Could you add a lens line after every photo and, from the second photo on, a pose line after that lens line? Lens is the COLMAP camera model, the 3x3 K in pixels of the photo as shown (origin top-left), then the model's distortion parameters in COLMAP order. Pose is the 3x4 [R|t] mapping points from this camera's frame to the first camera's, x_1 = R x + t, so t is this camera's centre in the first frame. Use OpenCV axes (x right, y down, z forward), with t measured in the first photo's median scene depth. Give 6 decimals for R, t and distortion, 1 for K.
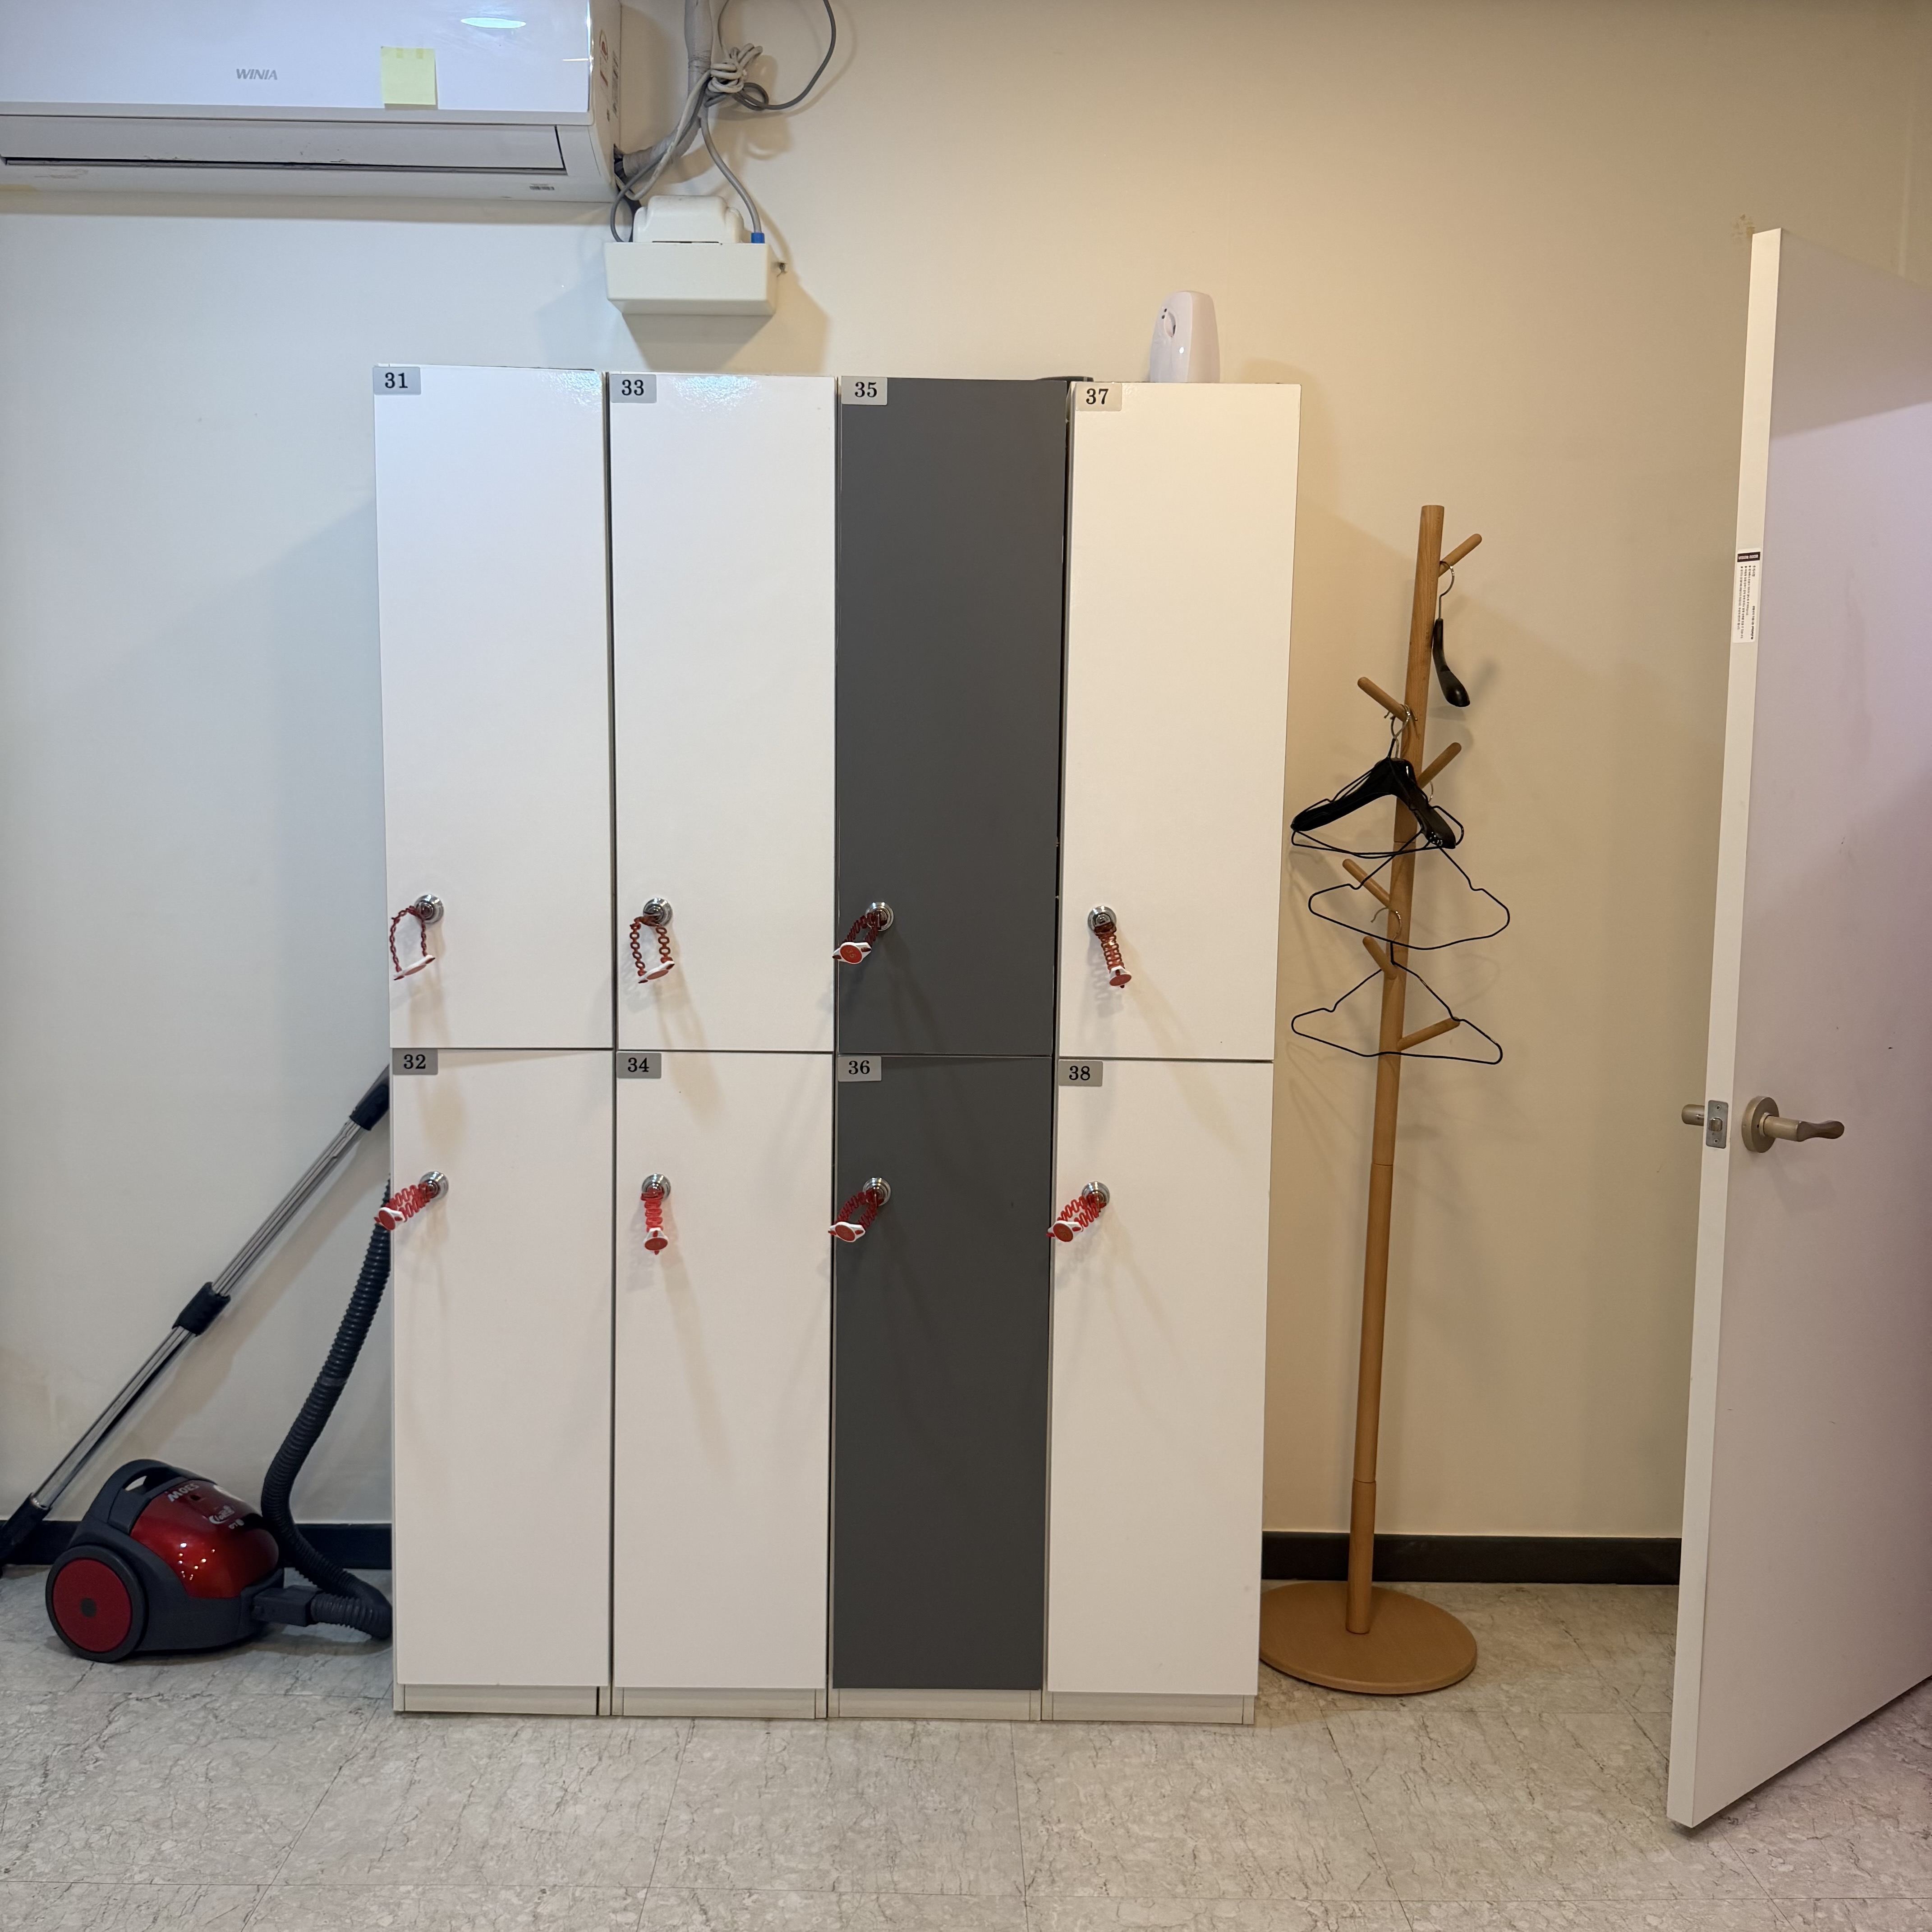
lens RADIAL K [[1850.6, 0, 923.1], [0, 1850.6, 975.0], [0, 0, 1]] dist [0.008094, 0.000000]
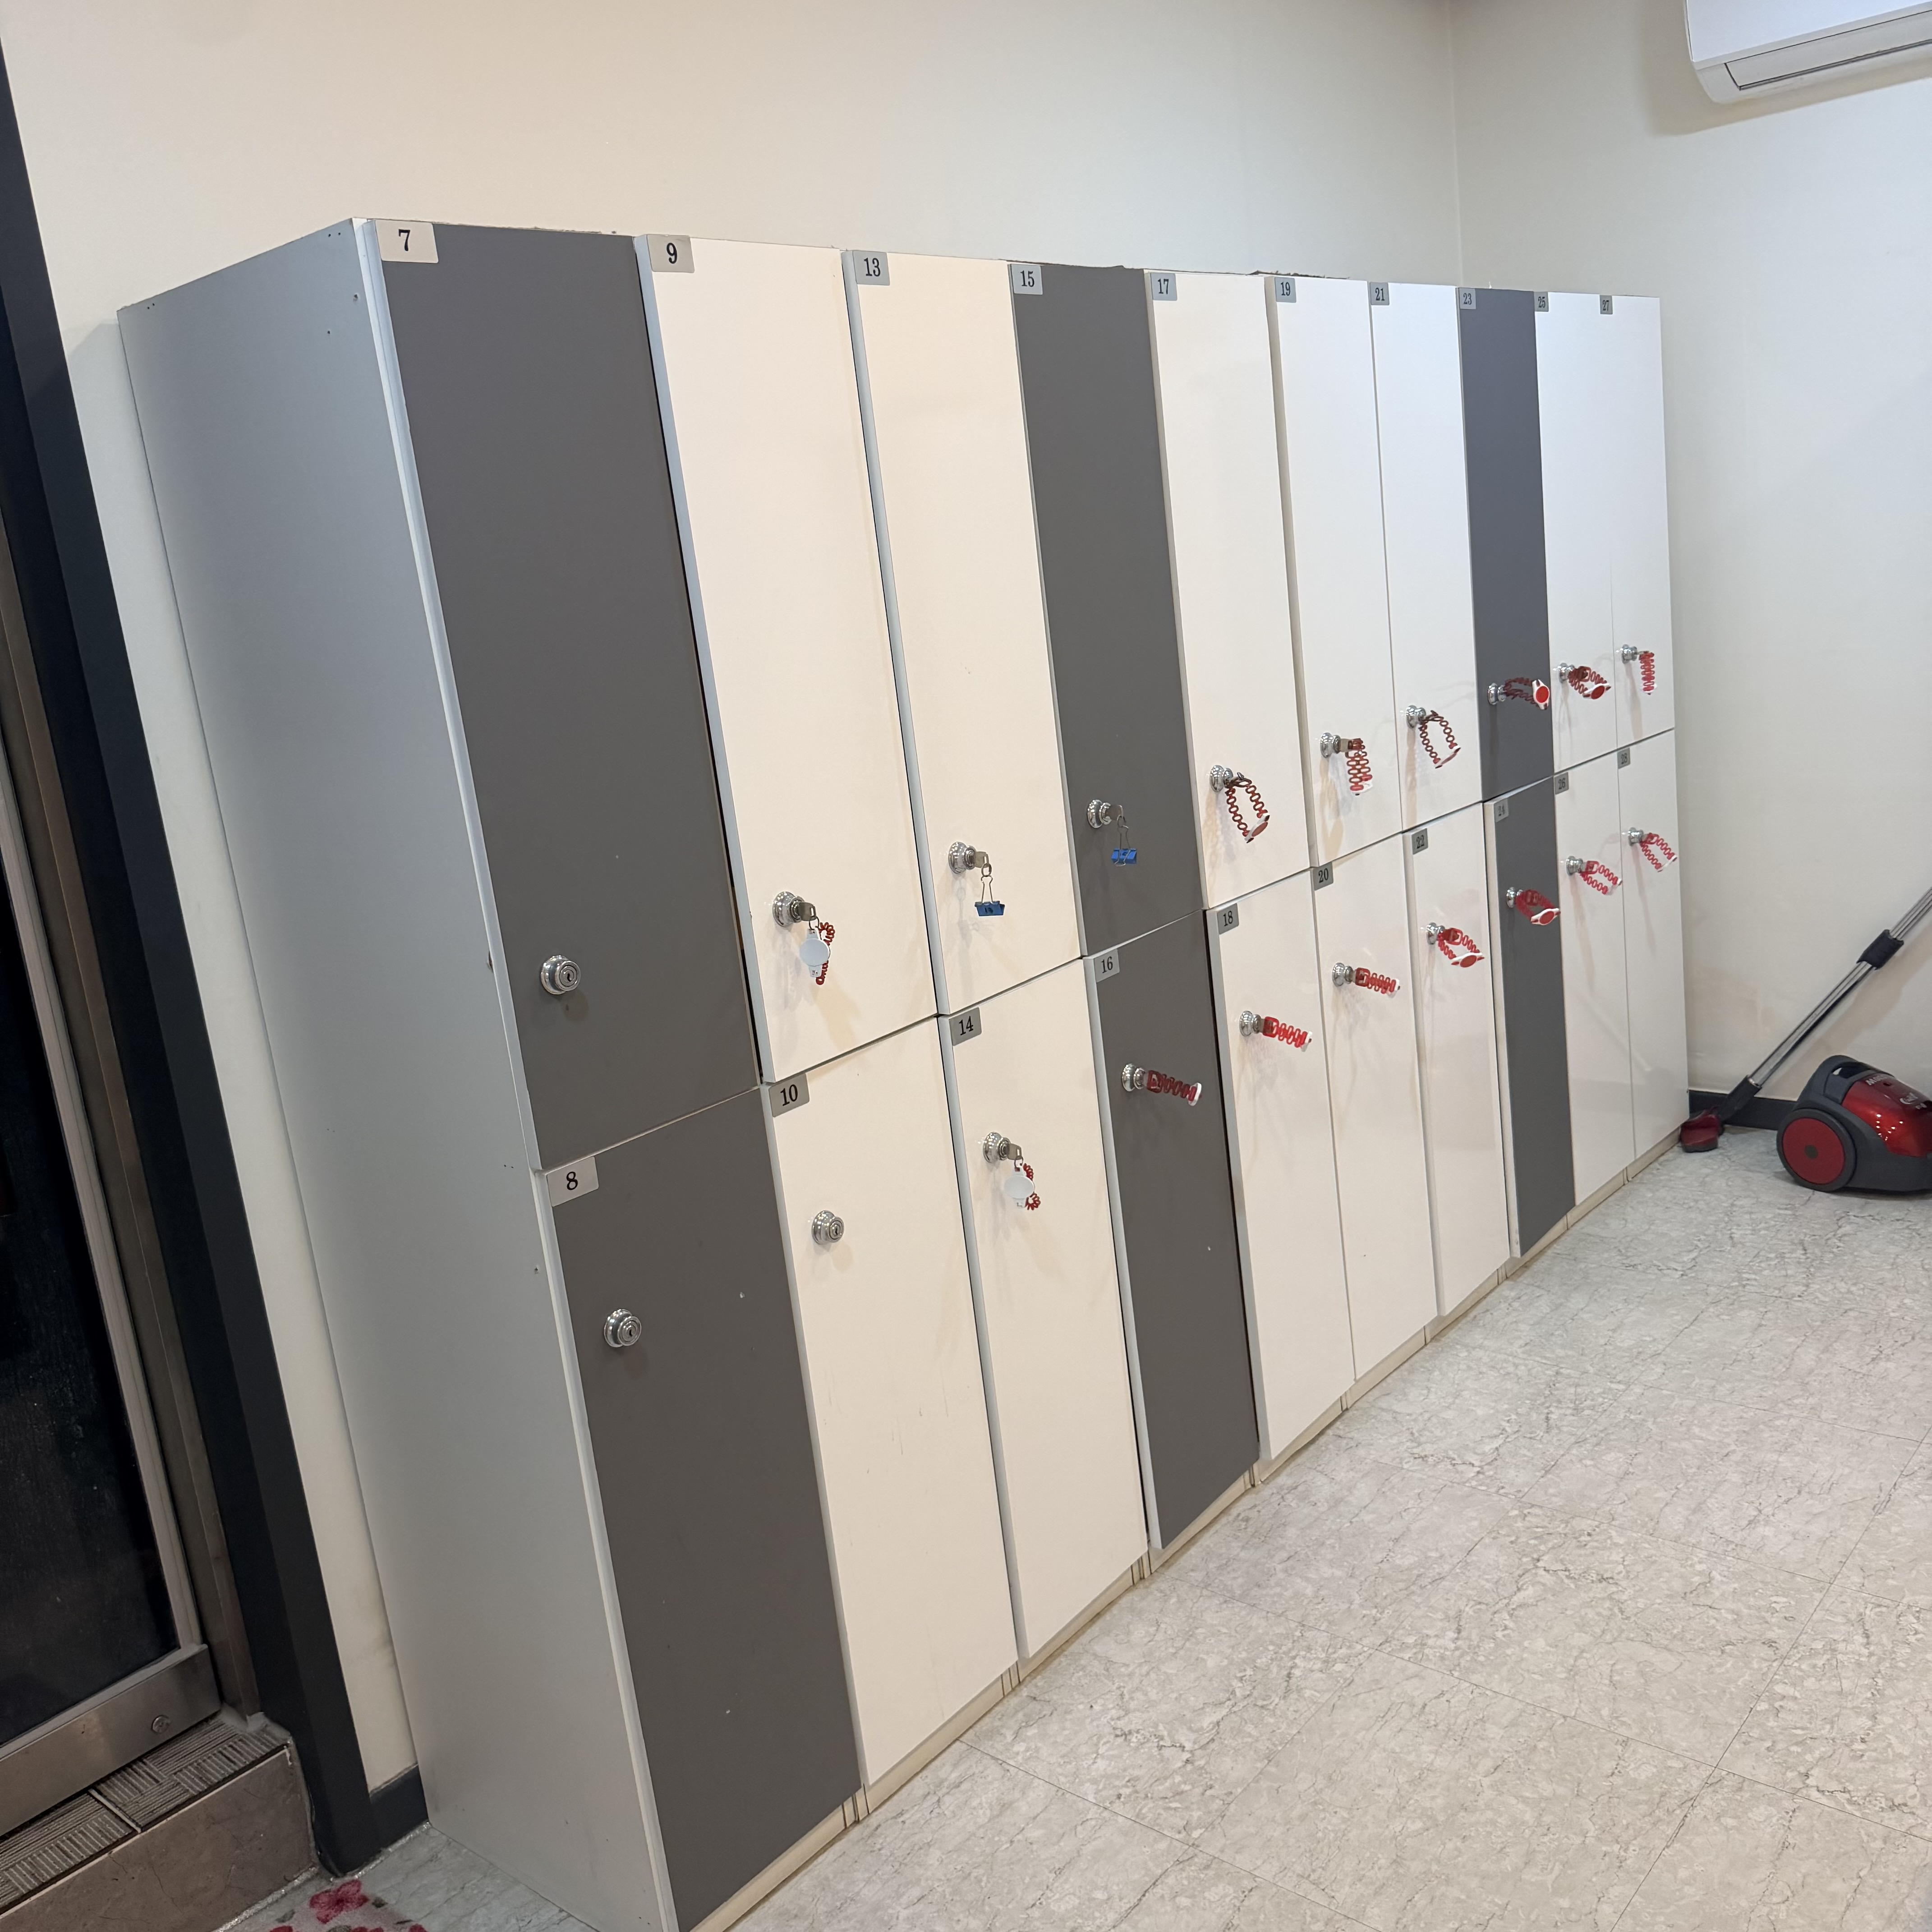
lens RADIAL K [[1850.6, 0, 958.3], [0, 1850.6, 959.3], [0, 0, 1]] dist [0.008094, 0.000000]
pose [[0.752782, 0.042407, -0.656902, -0.017440], [0.062921, 0.988718, 0.135932, -0.036562], [0.655256, -0.143660, 0.741621, -0.448315]]
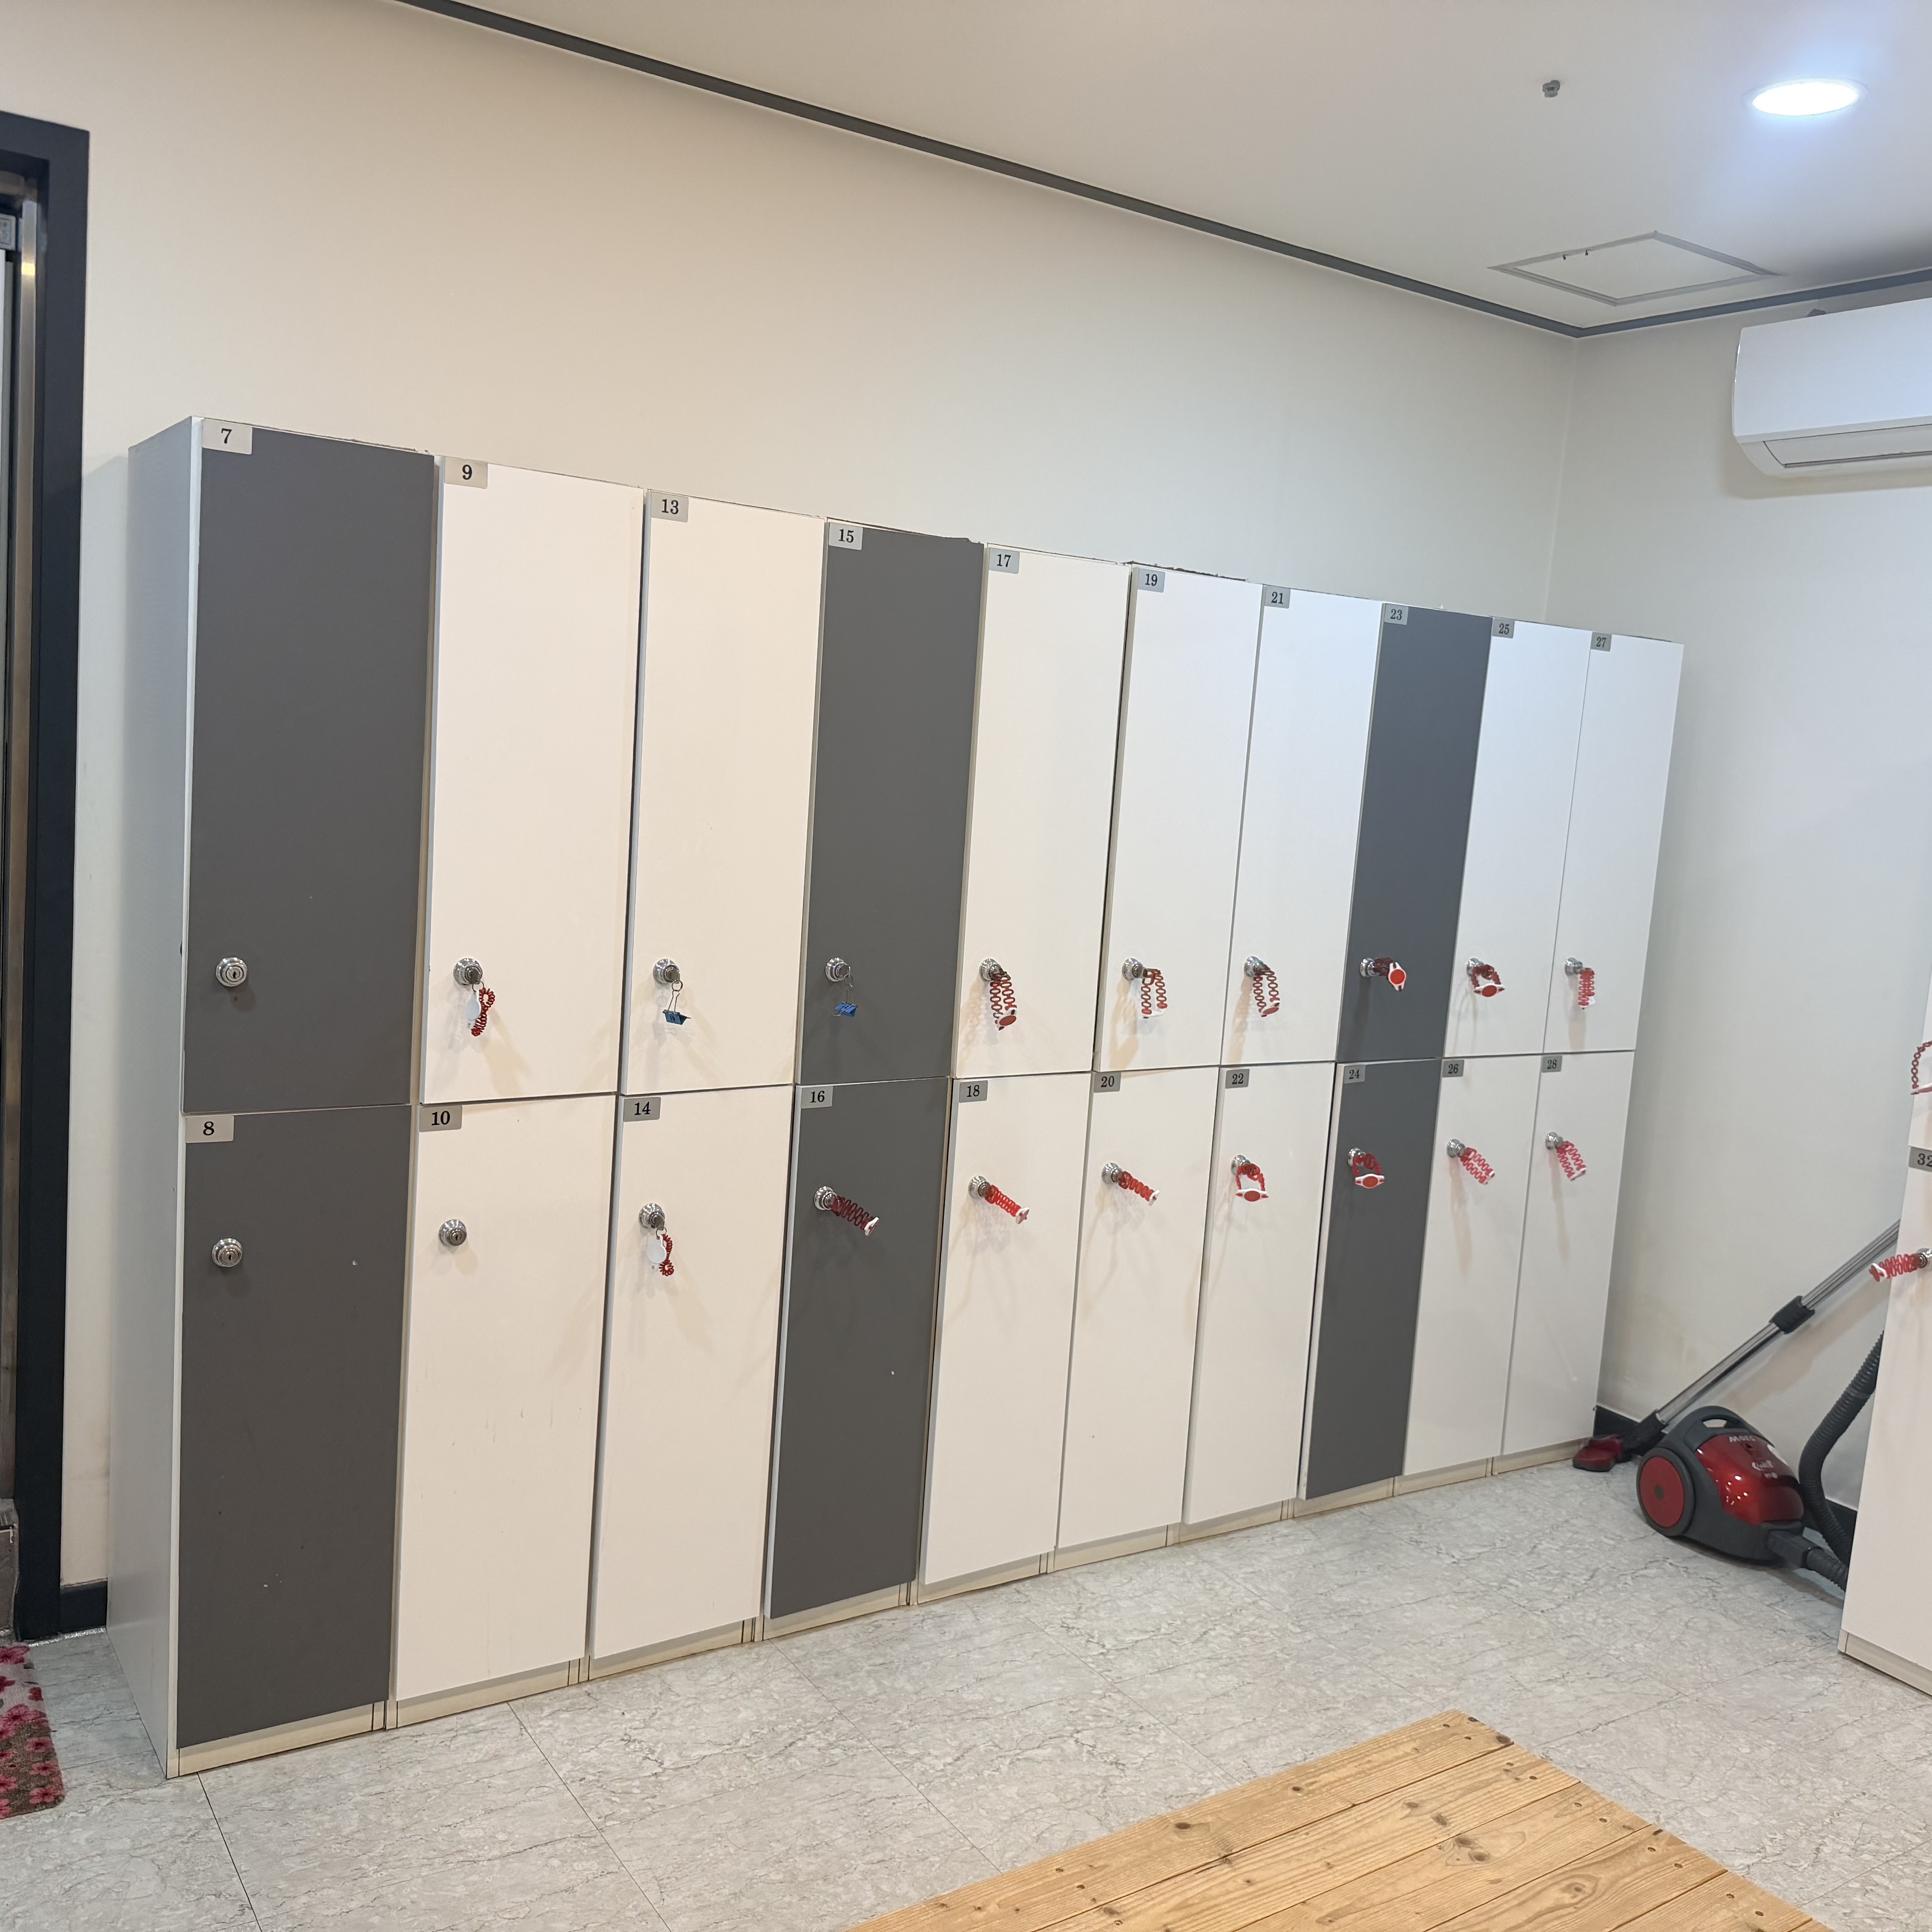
lens RADIAL K [[1850.6, 0, 962.1], [0, 1850.6, 949.7], [0, 0, 1]] dist [0.008094, 0.000000]
pose [[0.551395, 0.124142, -0.824956, 0.366035], [-0.148565, 0.987672, 0.049328, -0.056117], [0.820909, 0.095361, 0.563040, -0.264667]]
